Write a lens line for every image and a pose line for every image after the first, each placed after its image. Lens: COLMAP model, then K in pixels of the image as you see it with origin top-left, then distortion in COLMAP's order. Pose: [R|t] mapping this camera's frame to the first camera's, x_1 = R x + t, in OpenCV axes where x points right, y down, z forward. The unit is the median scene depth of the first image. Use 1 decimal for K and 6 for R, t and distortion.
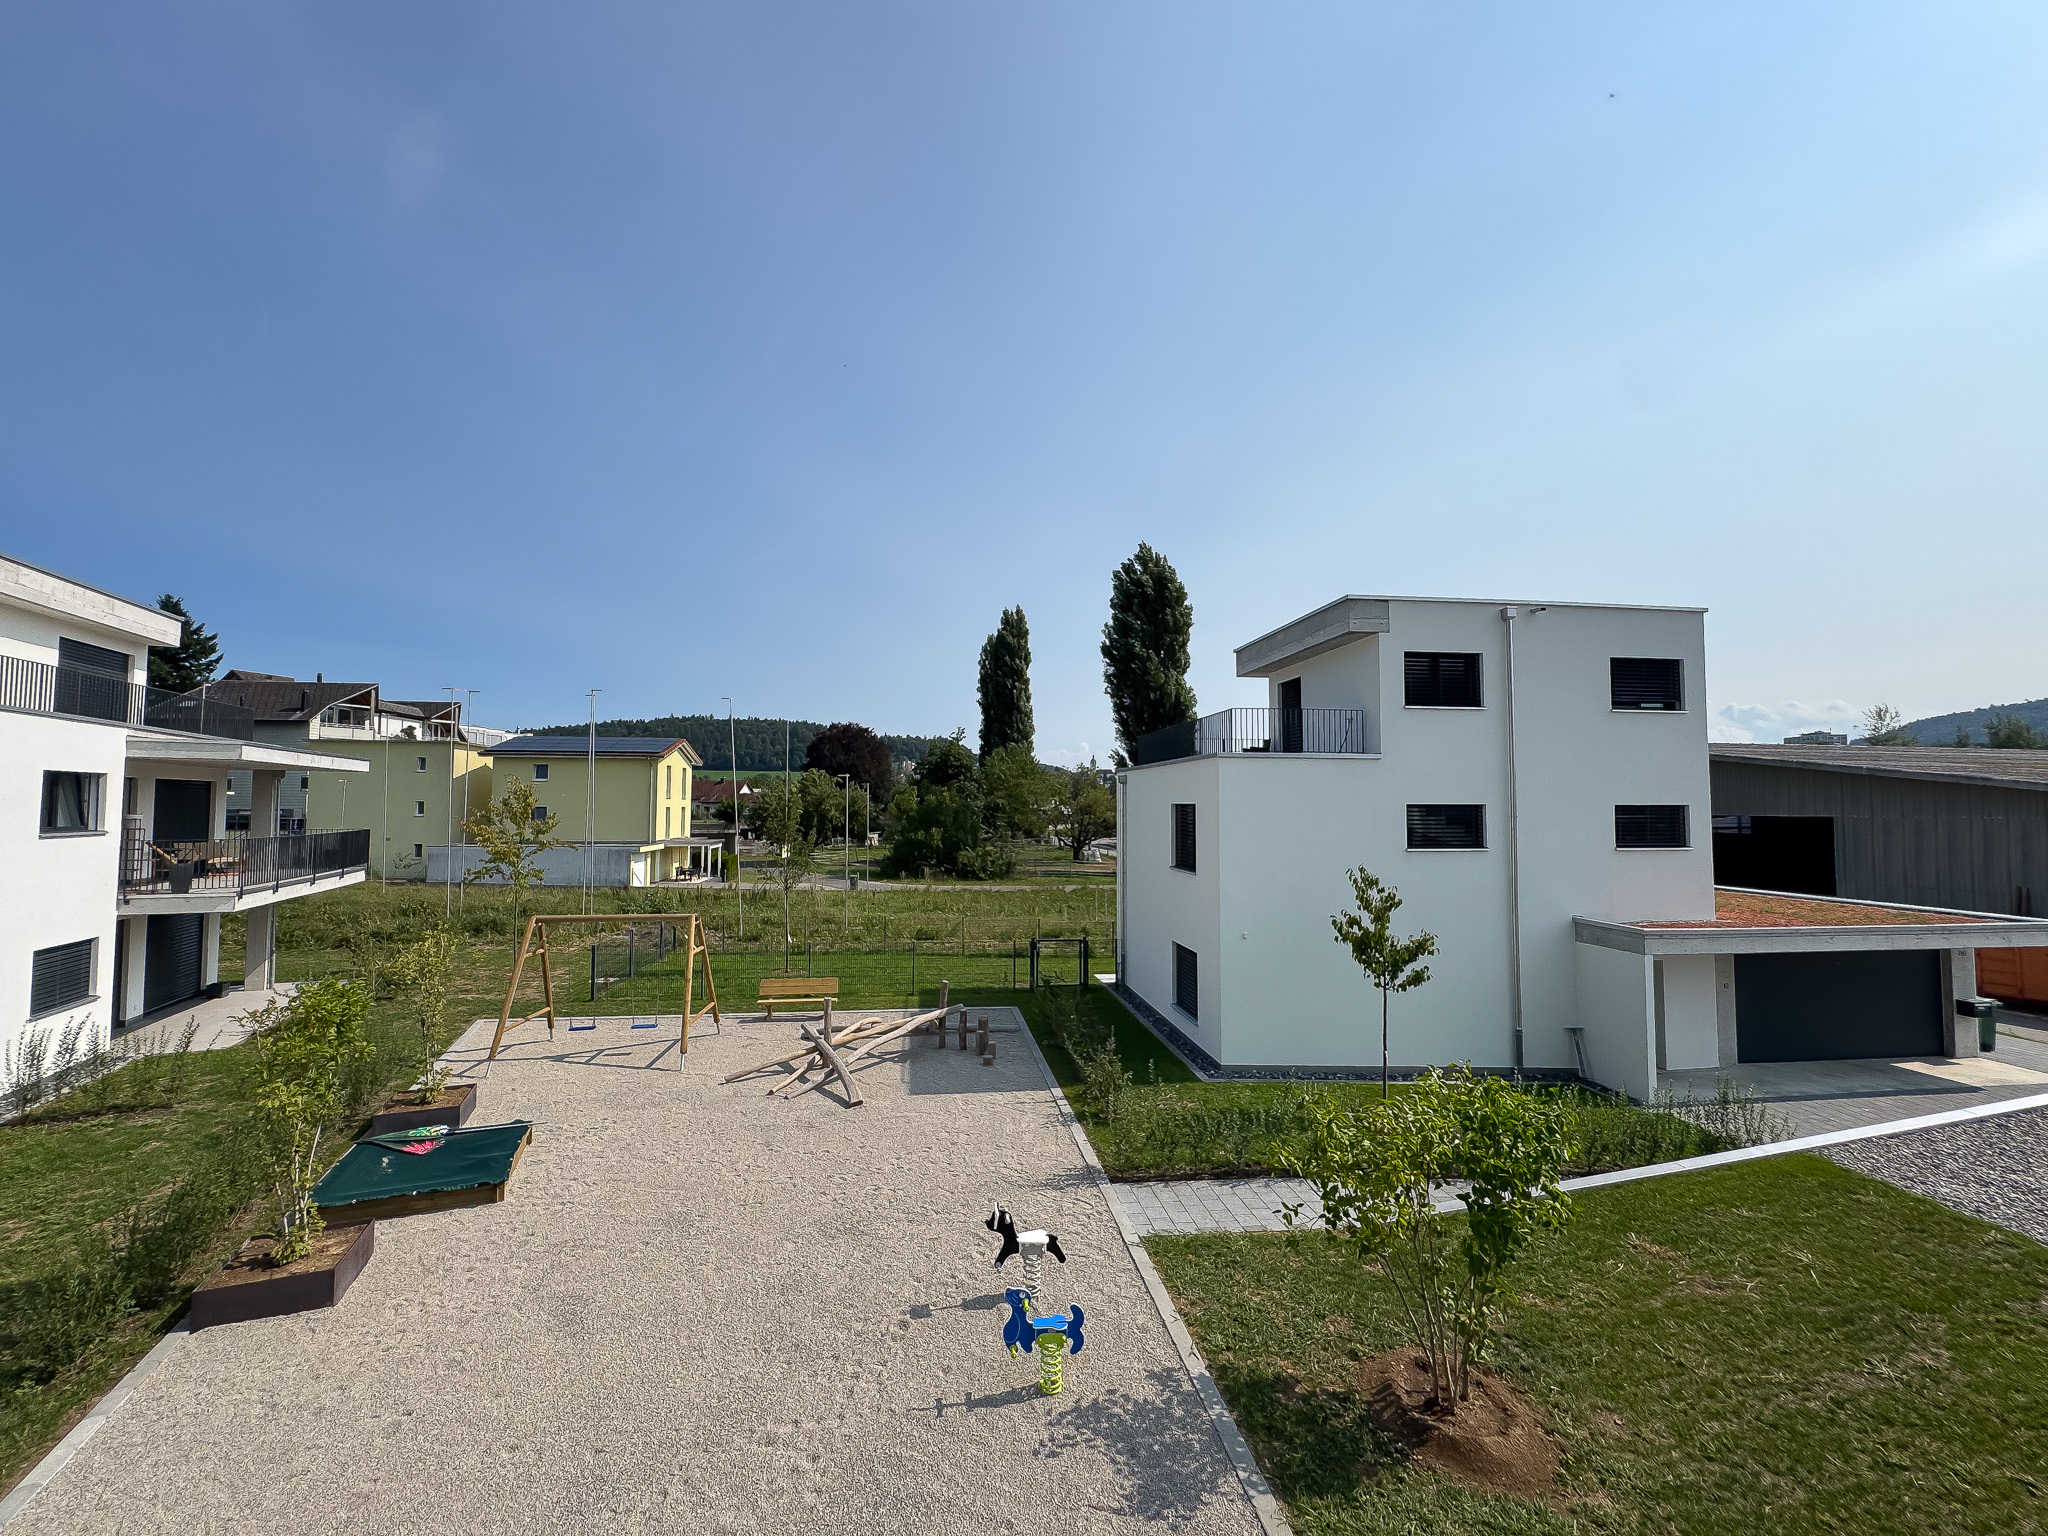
lens RADIAL K [[823.8, 0, 1020.1], [0, 823.8, 769.0], [0, 0, 1]] dist [-0.000666, -0.000081]
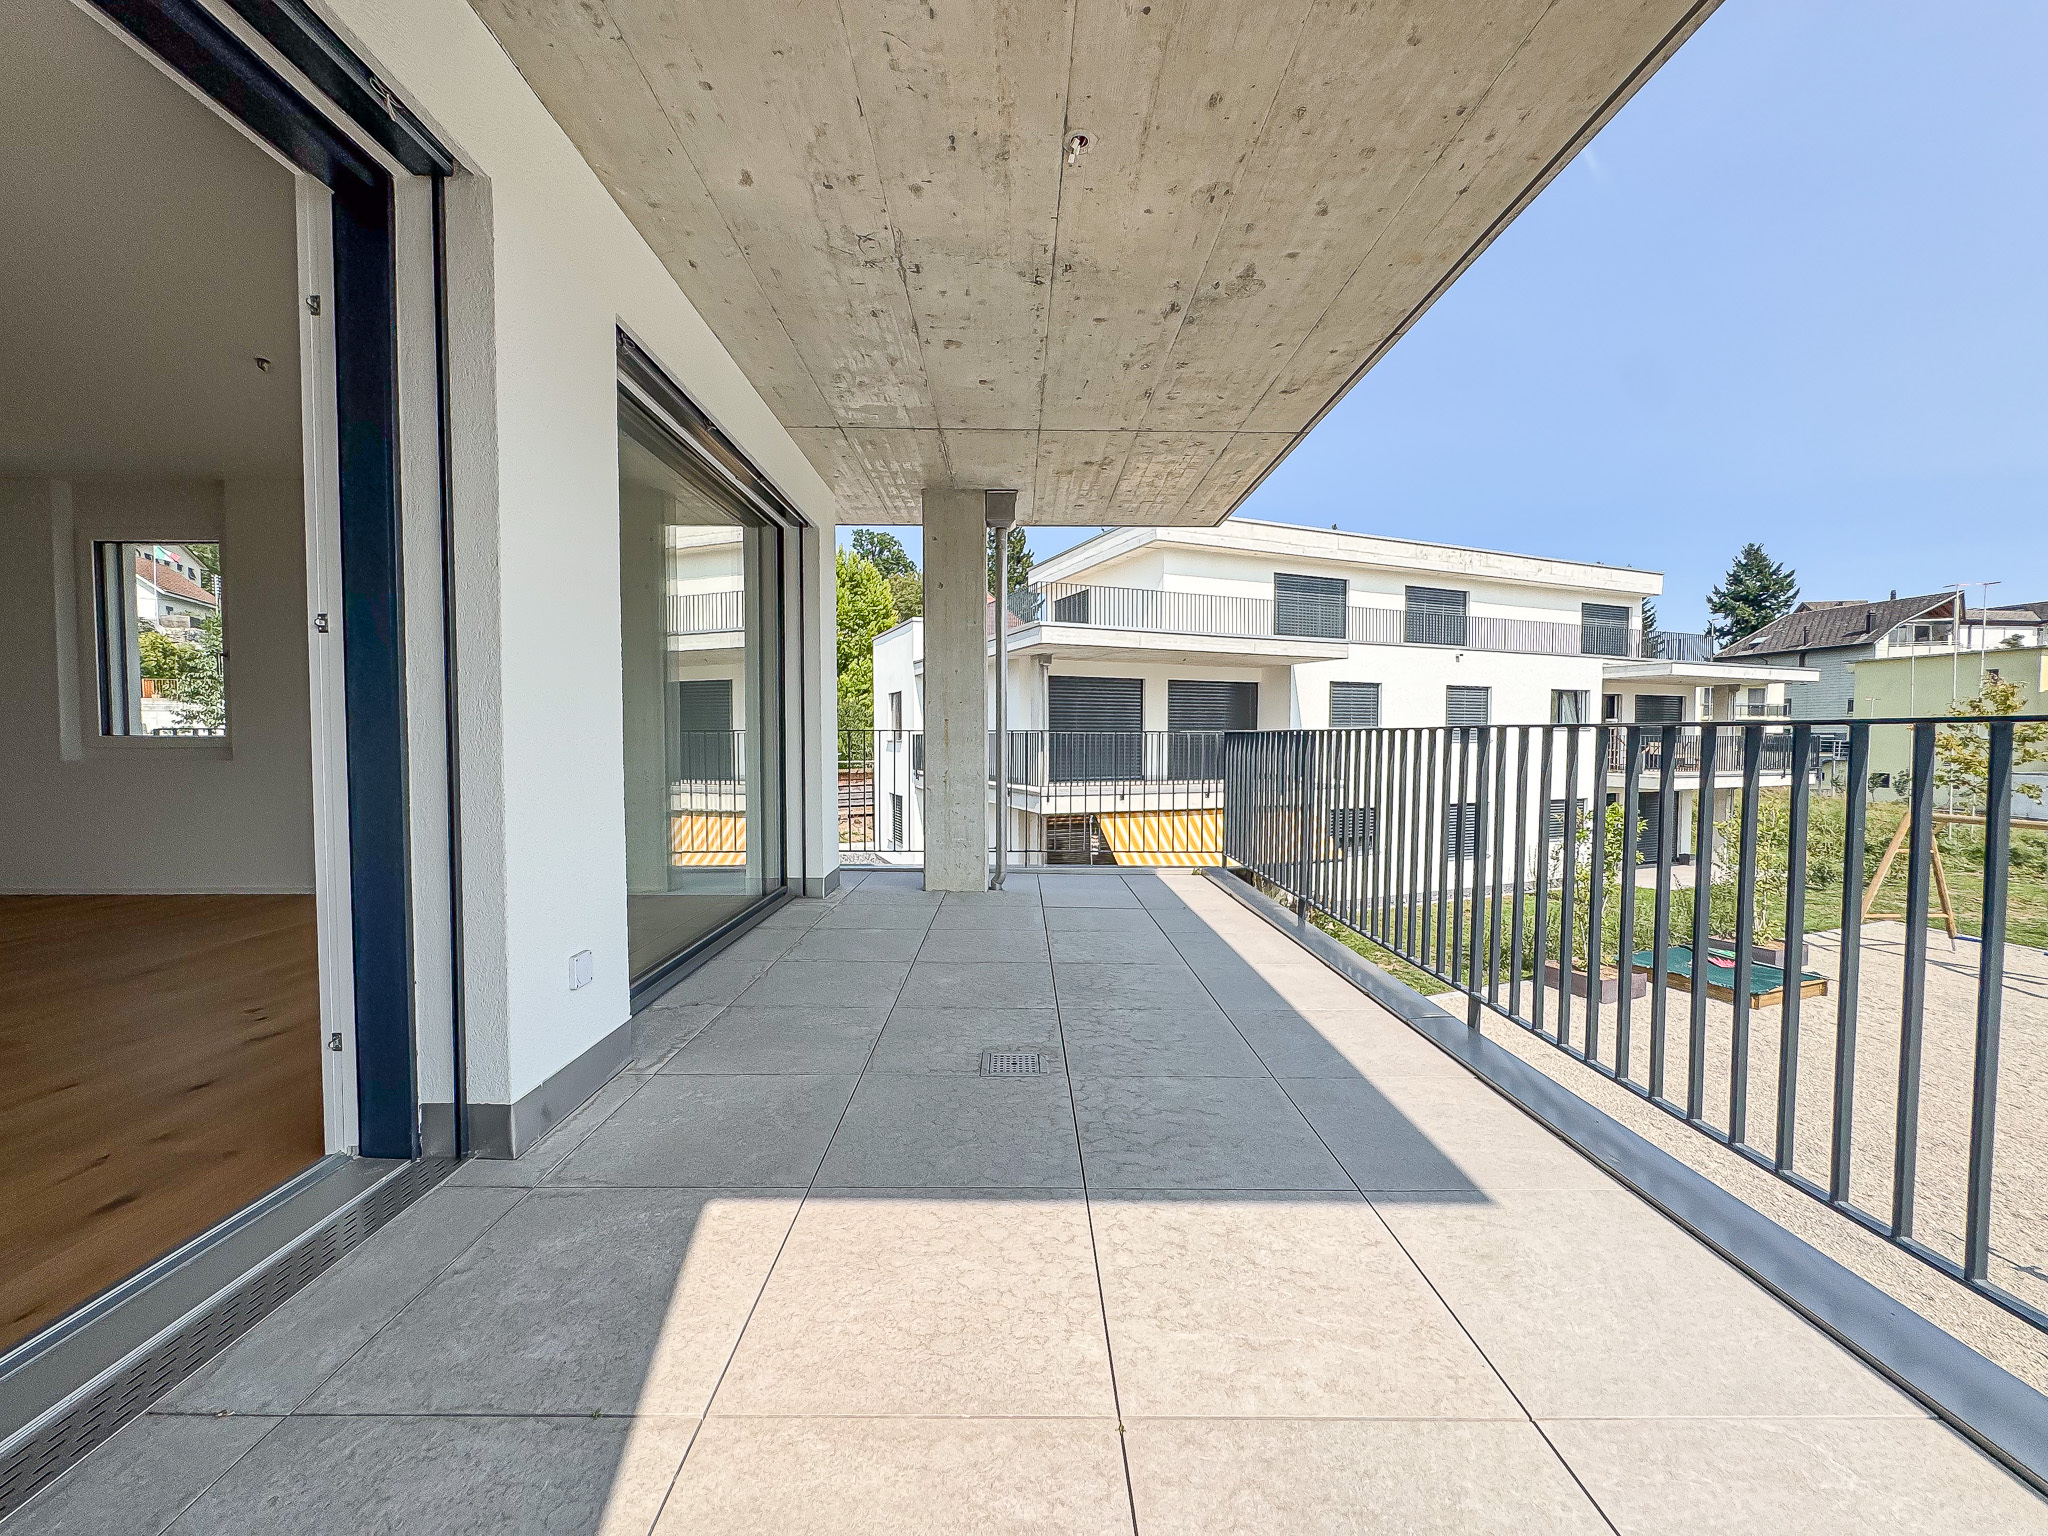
lens RADIAL K [[823.8, 0, 1022.3], [0, 823.8, 769.7], [0, 0, 1]] dist [-0.000666, -0.000081]
pose [[0.019799, 0.035889, -0.999160, 0.071006], [0.044139, 0.998350, 0.036734, 0.009257], [0.998829, -0.044830, 0.018183, -0.012870]]
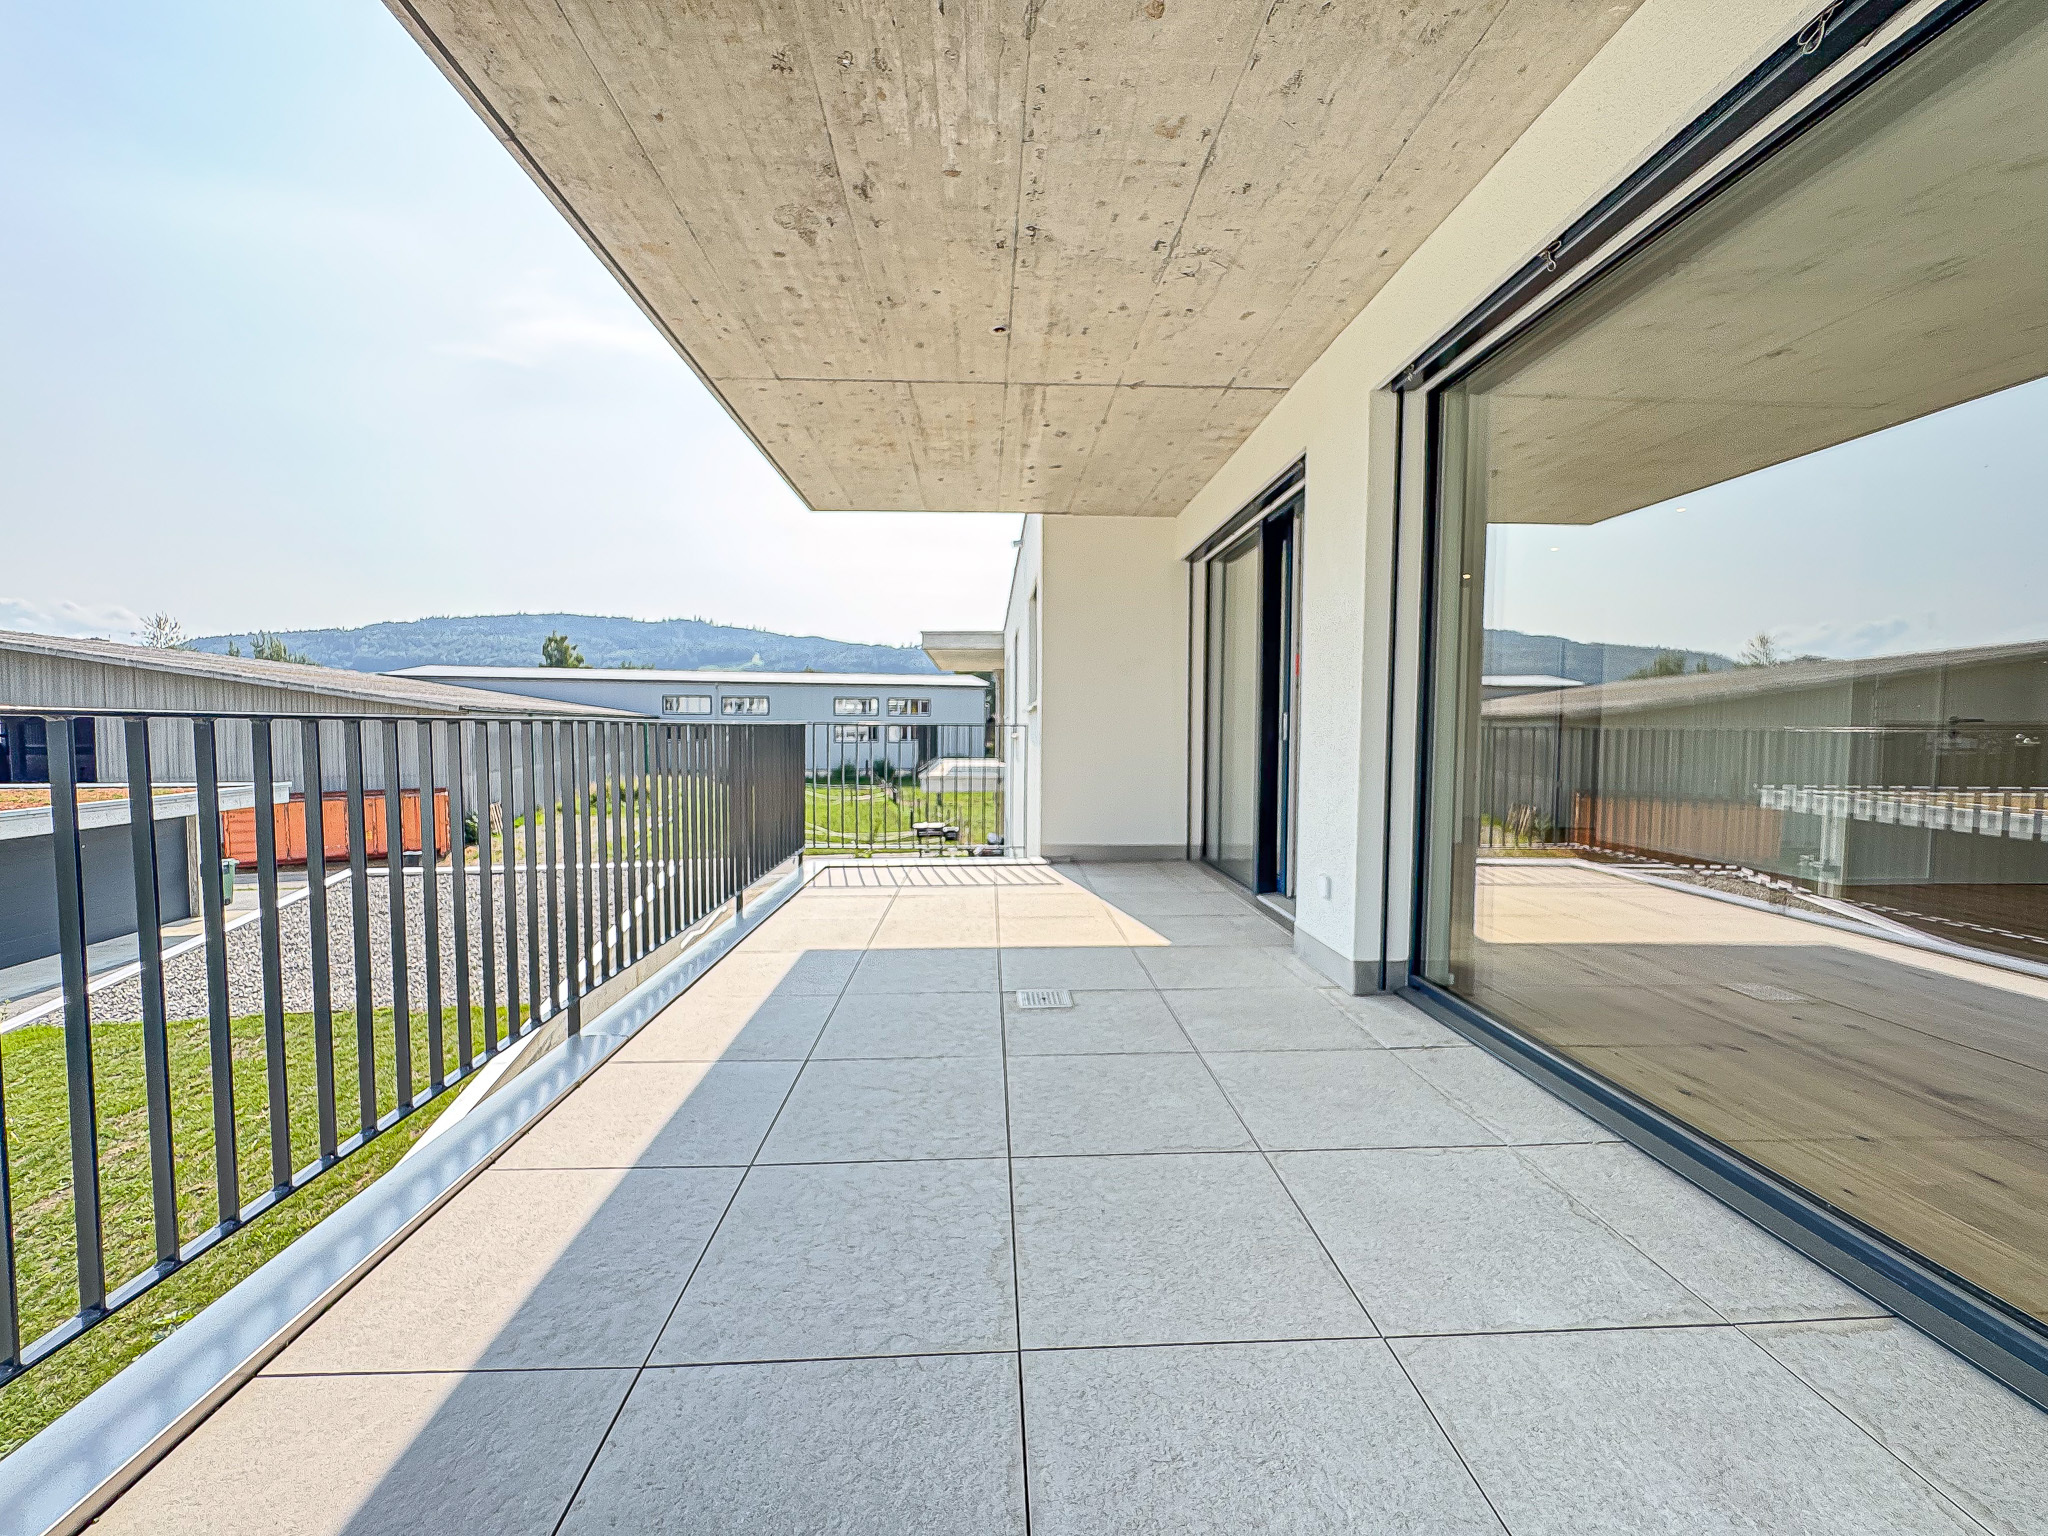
lens RADIAL K [[823.8, 0, 1022.4], [0, 823.8, 770.6], [0, 0, 1]] dist [-0.000666, -0.000081]
pose [[-0.058879, -0.055727, 0.996708, -0.115787], [-0.049641, 0.997369, 0.052831, 0.008406], [-0.997030, -0.046367, -0.061490, -0.003053]]
